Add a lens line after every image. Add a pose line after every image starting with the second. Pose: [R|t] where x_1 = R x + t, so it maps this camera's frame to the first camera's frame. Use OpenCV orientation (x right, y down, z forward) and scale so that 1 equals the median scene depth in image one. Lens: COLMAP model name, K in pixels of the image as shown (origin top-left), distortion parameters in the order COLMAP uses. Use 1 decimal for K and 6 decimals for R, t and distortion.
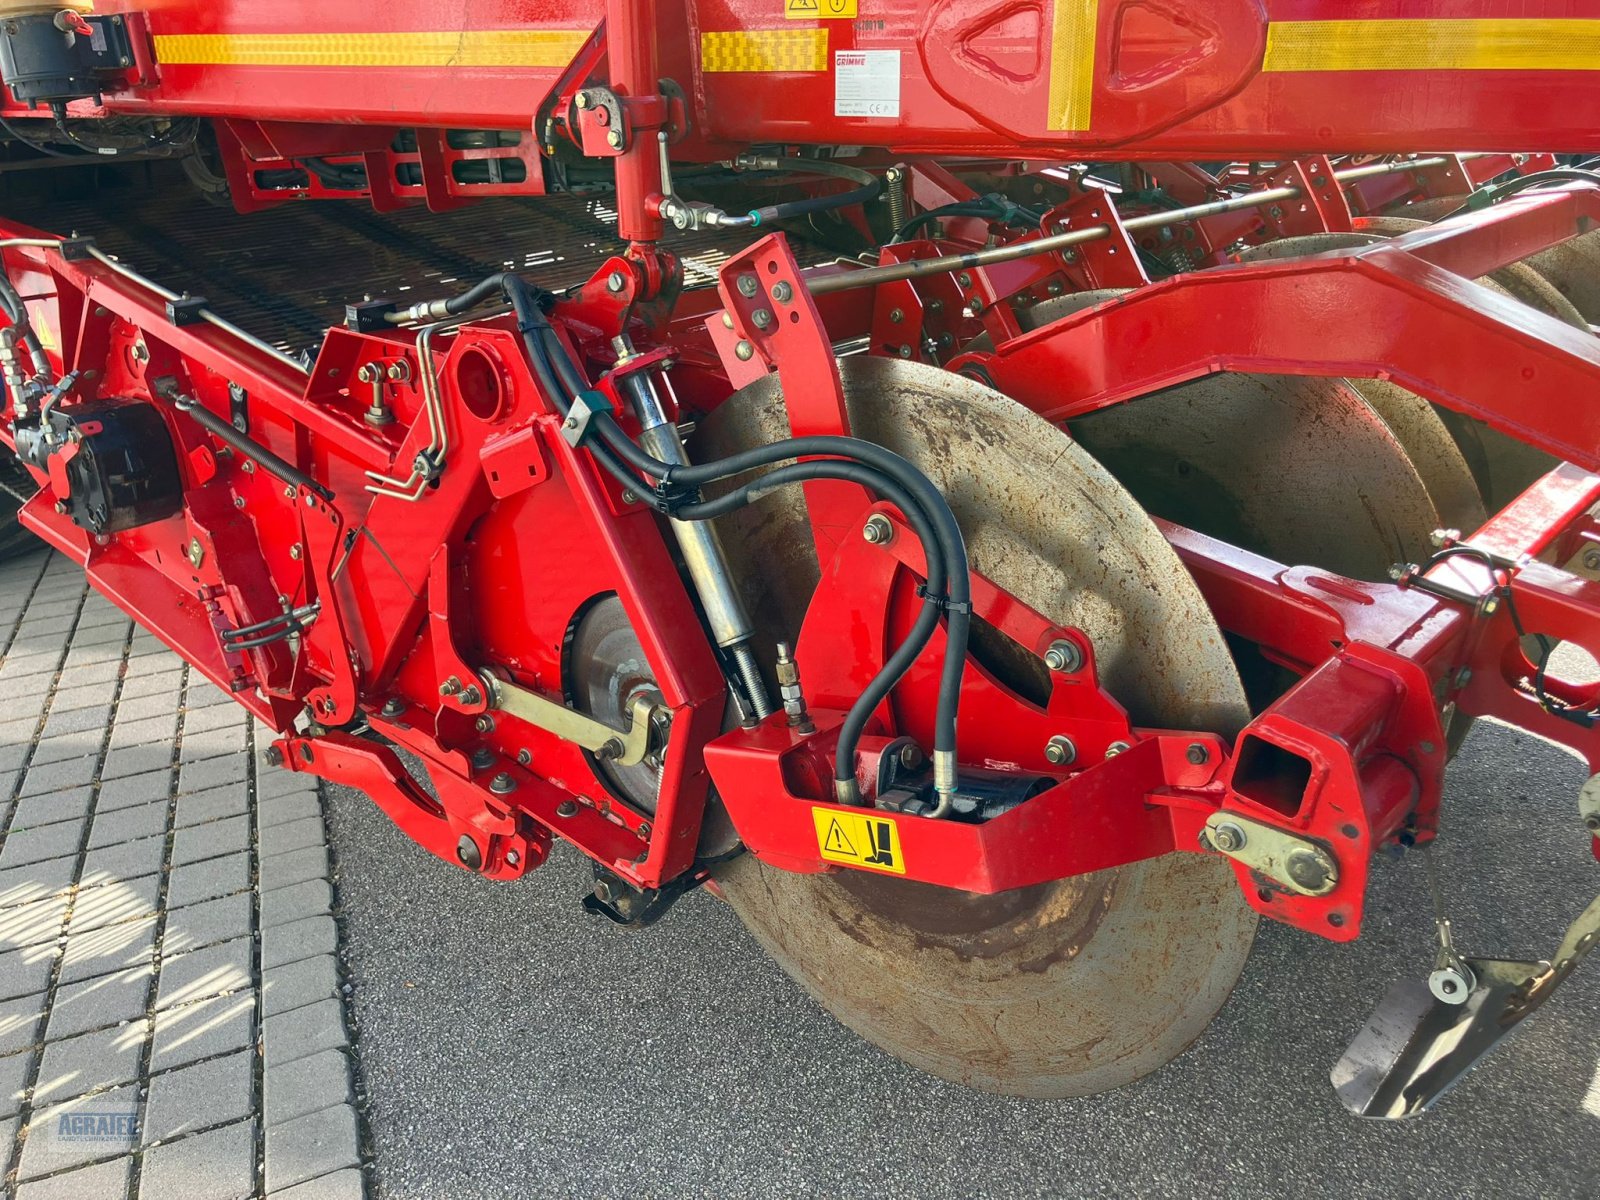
lens RADIAL K [[1317.5, 0, 800.0], [0, 1317.5, 600.0], [0, 0, 1]] dist [0.073827, -0.124199]
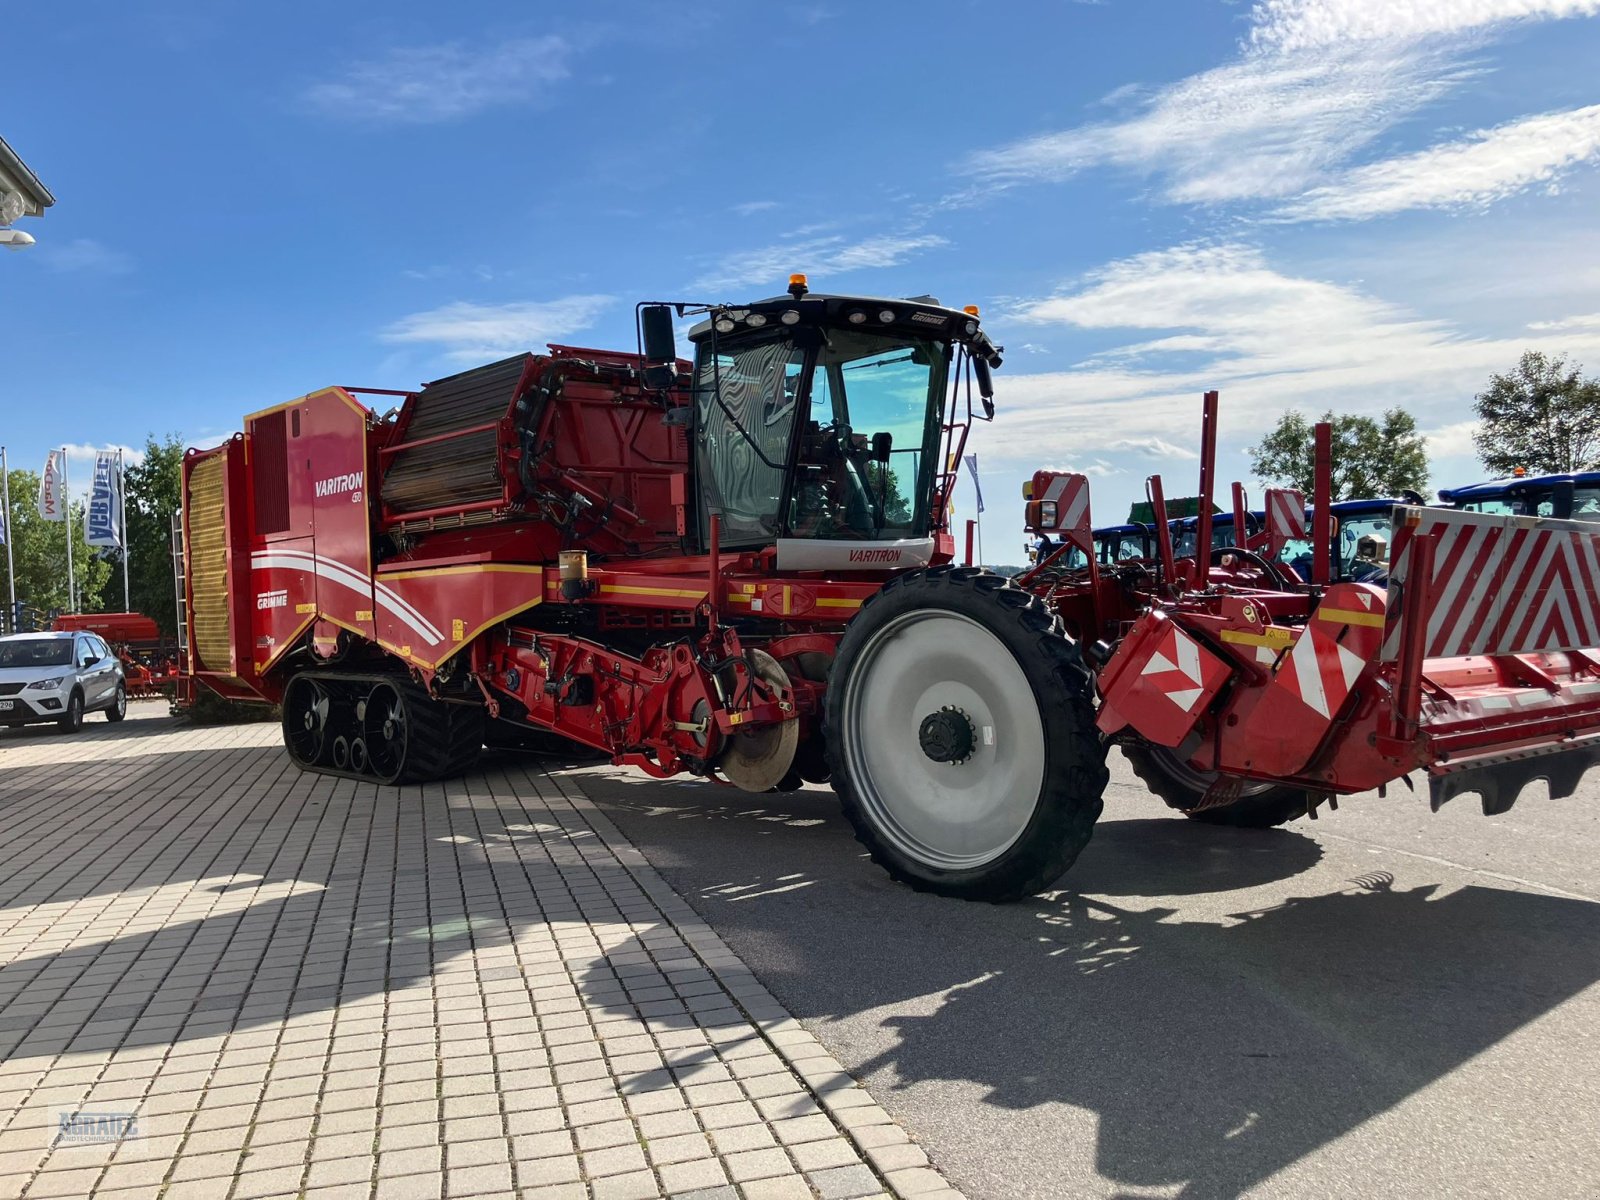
lens RADIAL K [[1325.3, 0, 786.0], [0, 1325.3, 593.3], [0, 0, 1]] dist [0.063278, -0.137380]
pose [[0.993752, 0.032165, -0.106871, 0.498952], [-0.067388, 0.936244, -0.344828, 0.951867], [0.088966, 0.349876, 0.932562, -2.706897]]
